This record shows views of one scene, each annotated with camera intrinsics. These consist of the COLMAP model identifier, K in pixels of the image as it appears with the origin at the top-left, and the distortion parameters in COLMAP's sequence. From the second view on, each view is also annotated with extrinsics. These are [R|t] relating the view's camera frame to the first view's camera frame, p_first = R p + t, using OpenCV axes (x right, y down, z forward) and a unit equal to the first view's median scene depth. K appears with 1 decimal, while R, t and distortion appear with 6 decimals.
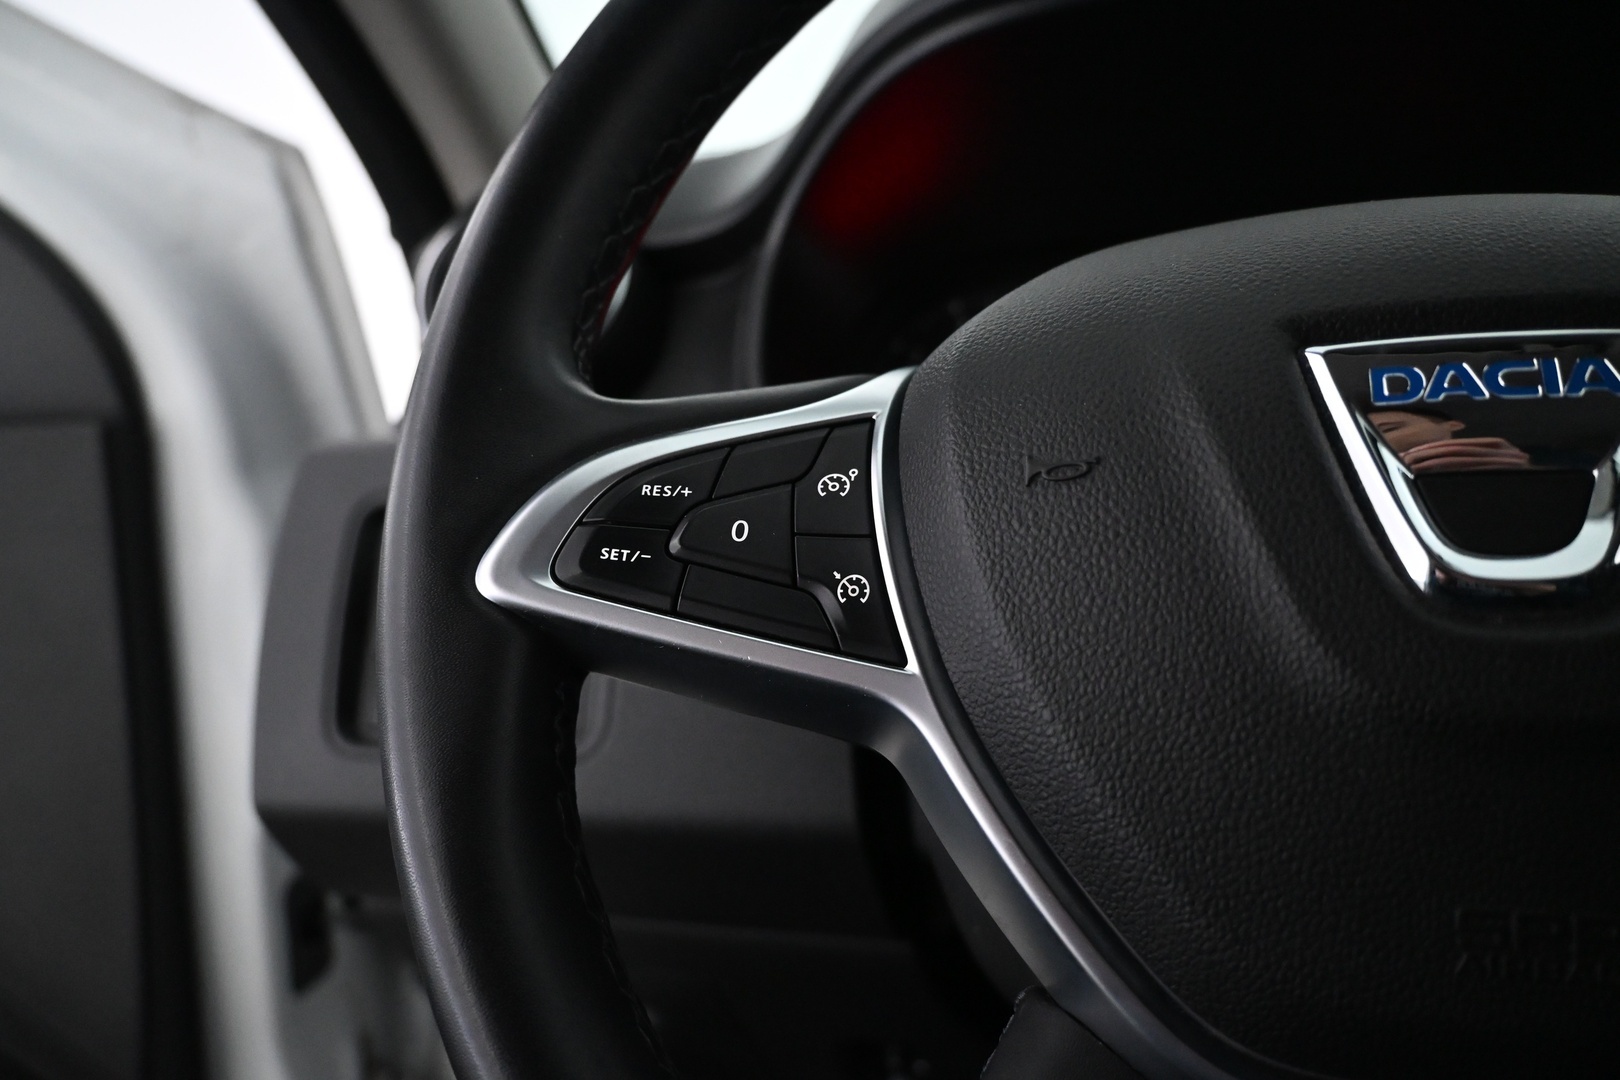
lens RADIAL K [[1137.5, 0, 802.7], [0, 1137.5, 542.8], [0, 0, 1]] dist [-0.010944, -0.000630]
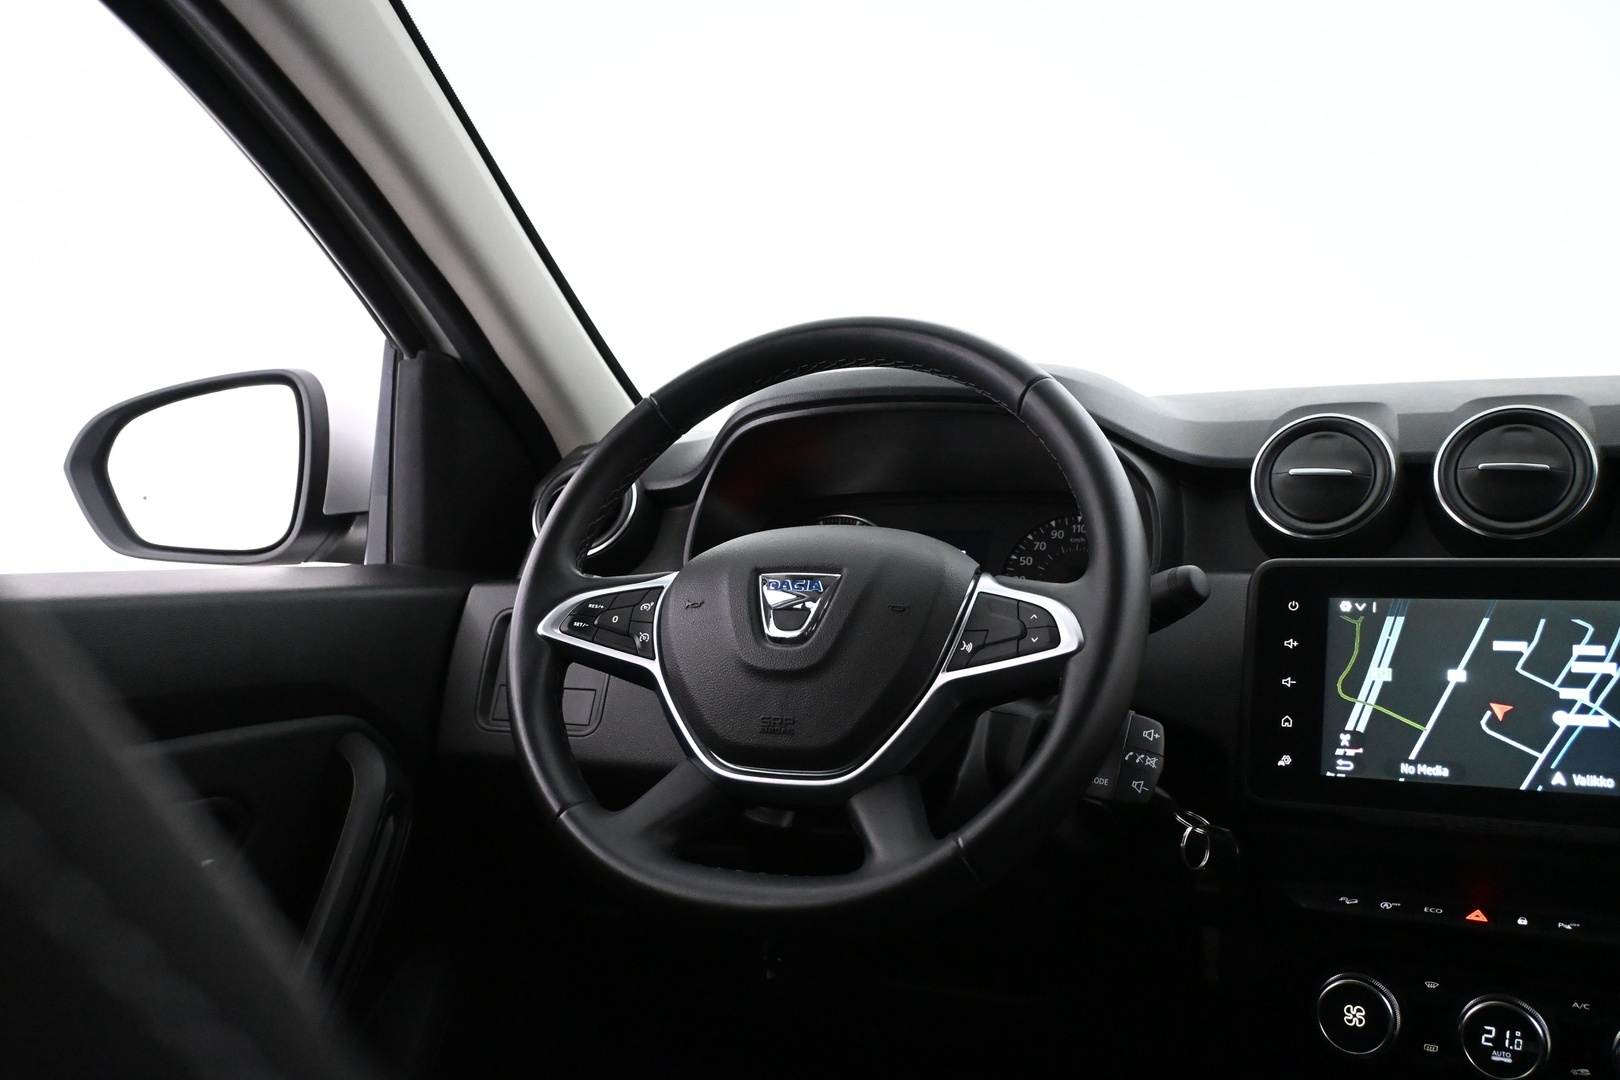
lens RADIAL K [[1426.5, 0, 813.2], [0, 1426.5, 527.3], [0, 0, 1]] dist [0.001787, -0.009561]
pose [[0.988869, 0.039441, -0.143464, 1.105771], [-0.056900, 0.991177, -0.119713, 0.189899], [0.137477, 0.126543, 0.982388, -3.056253]]
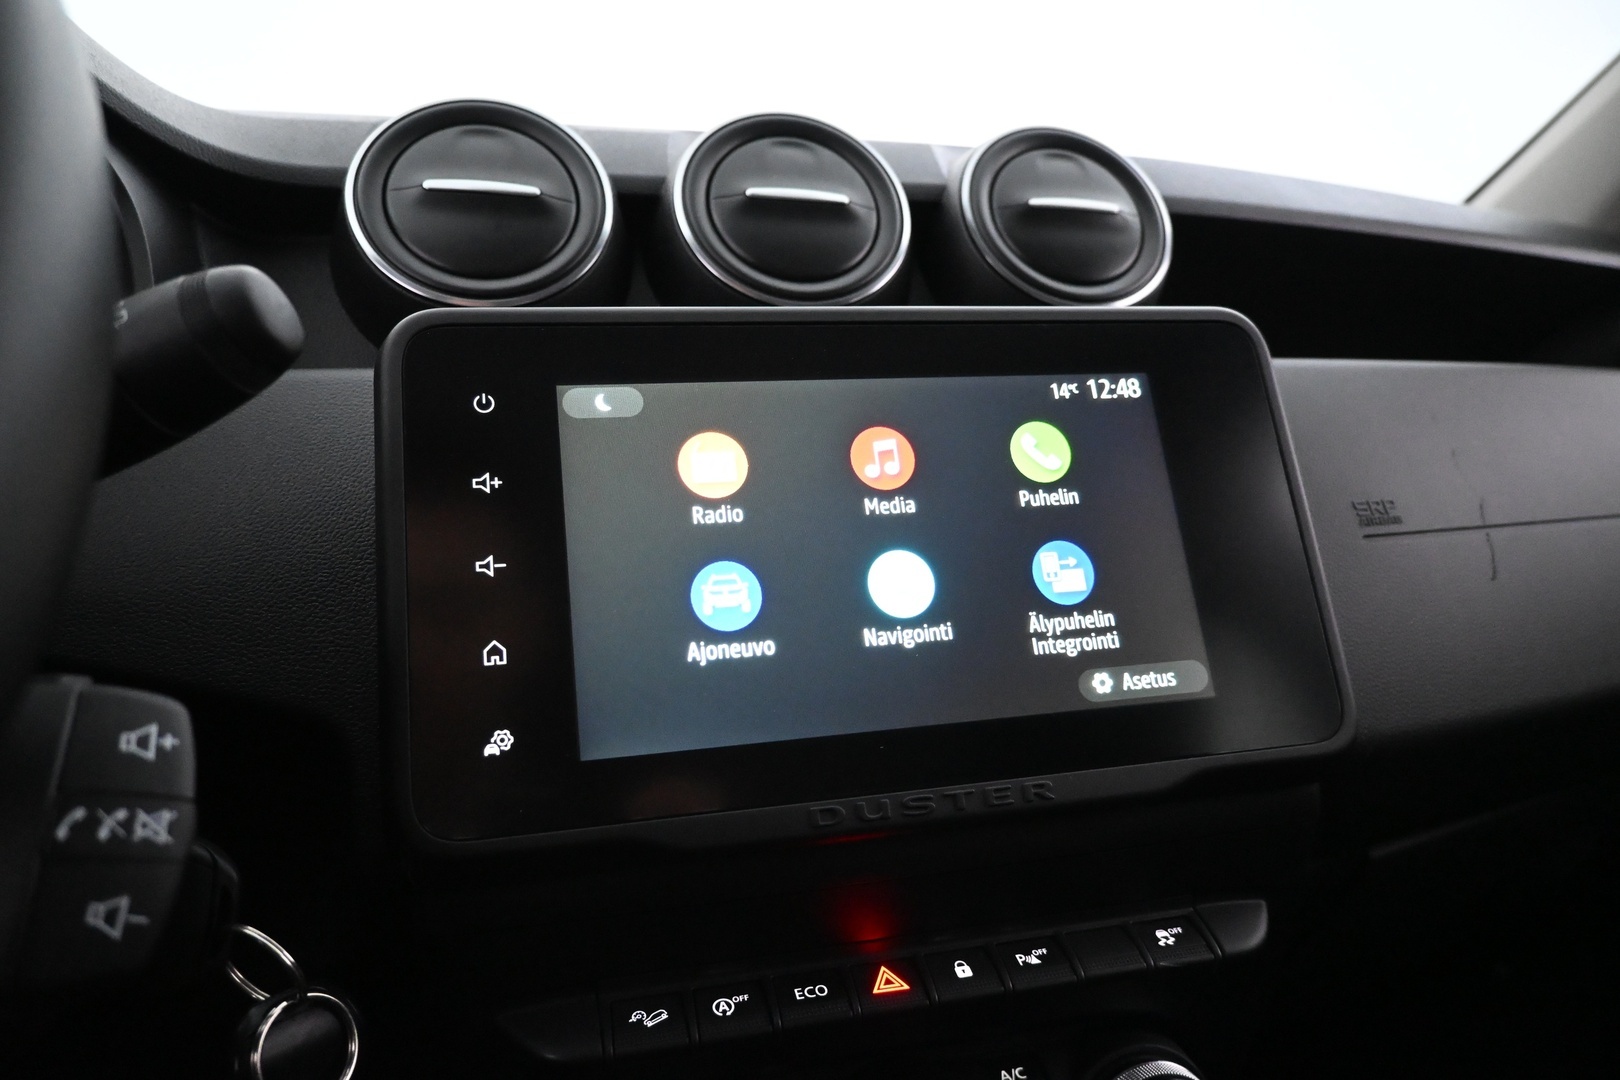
lens RADIAL K [[1097.2, 0, 810.8], [0, 1097.2, 532.0], [0, 0, 1]] dist [-0.005575, -0.000241]
pose [[0.807040, -0.005952, 0.590466, 1.381526], [0.077444, 0.992379, -0.095845, 0.186531], [-0.585396, 0.123079, 0.801351, -0.196647]]
